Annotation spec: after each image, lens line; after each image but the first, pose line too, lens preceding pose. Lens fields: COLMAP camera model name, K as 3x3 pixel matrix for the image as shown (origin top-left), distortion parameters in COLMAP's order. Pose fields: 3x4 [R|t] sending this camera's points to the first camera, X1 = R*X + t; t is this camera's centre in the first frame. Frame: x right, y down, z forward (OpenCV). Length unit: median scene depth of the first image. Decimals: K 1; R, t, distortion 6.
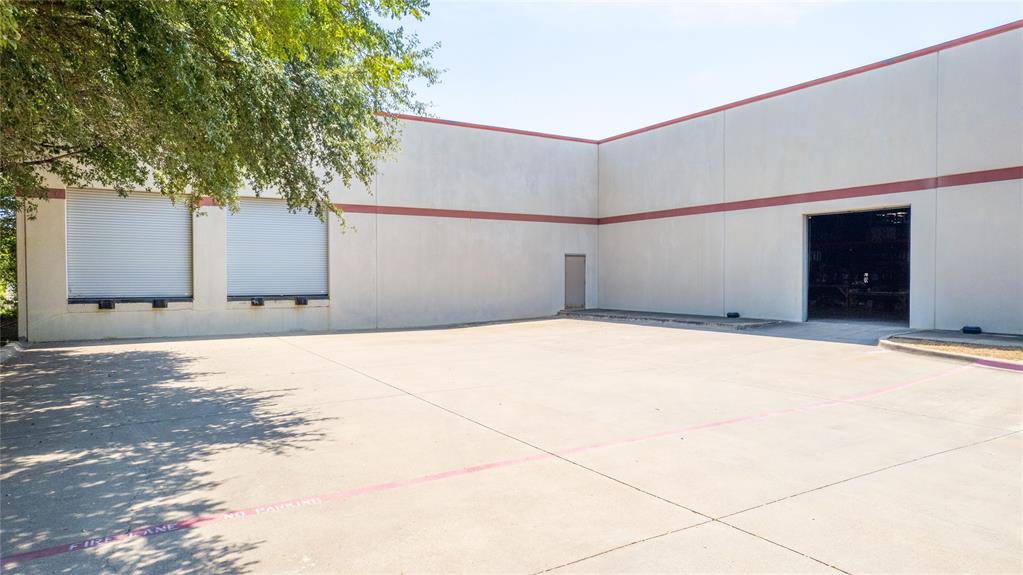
lens RADIAL K [[663.7, 0, 507.1], [0, 663.7, 285.2], [0, 0, 1]] dist [-0.083576, 0.070416]
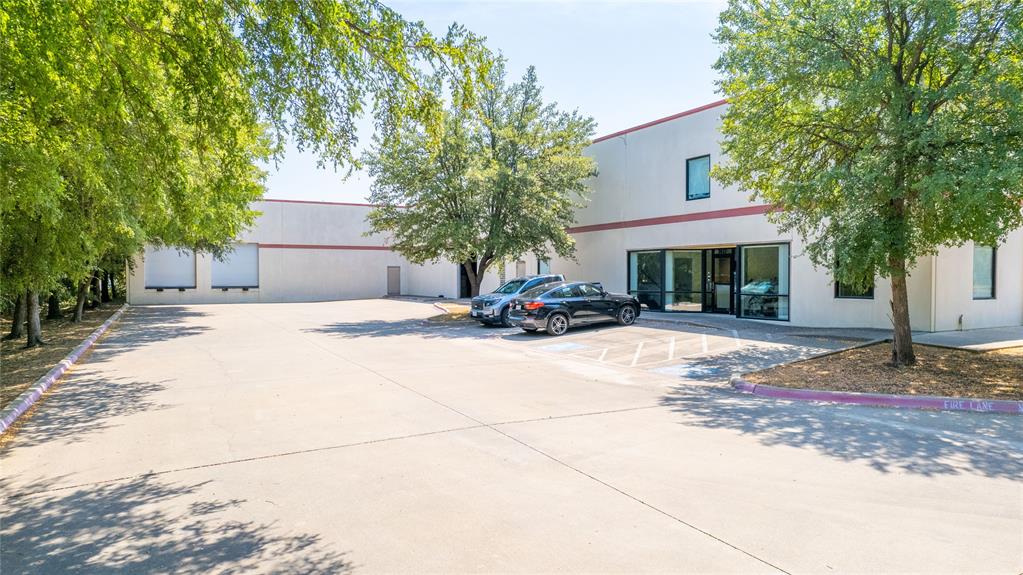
lens RADIAL K [[663.7, 0, 518.0], [0, 663.7, 283.6], [0, 0, 1]] dist [-0.083576, 0.070416]
pose [[0.995613, 0.002038, -0.093546, 0.800409], [-0.002250, 0.999995, -0.002158, 0.009062], [0.093541, 0.002359, 0.995613, -1.099752]]
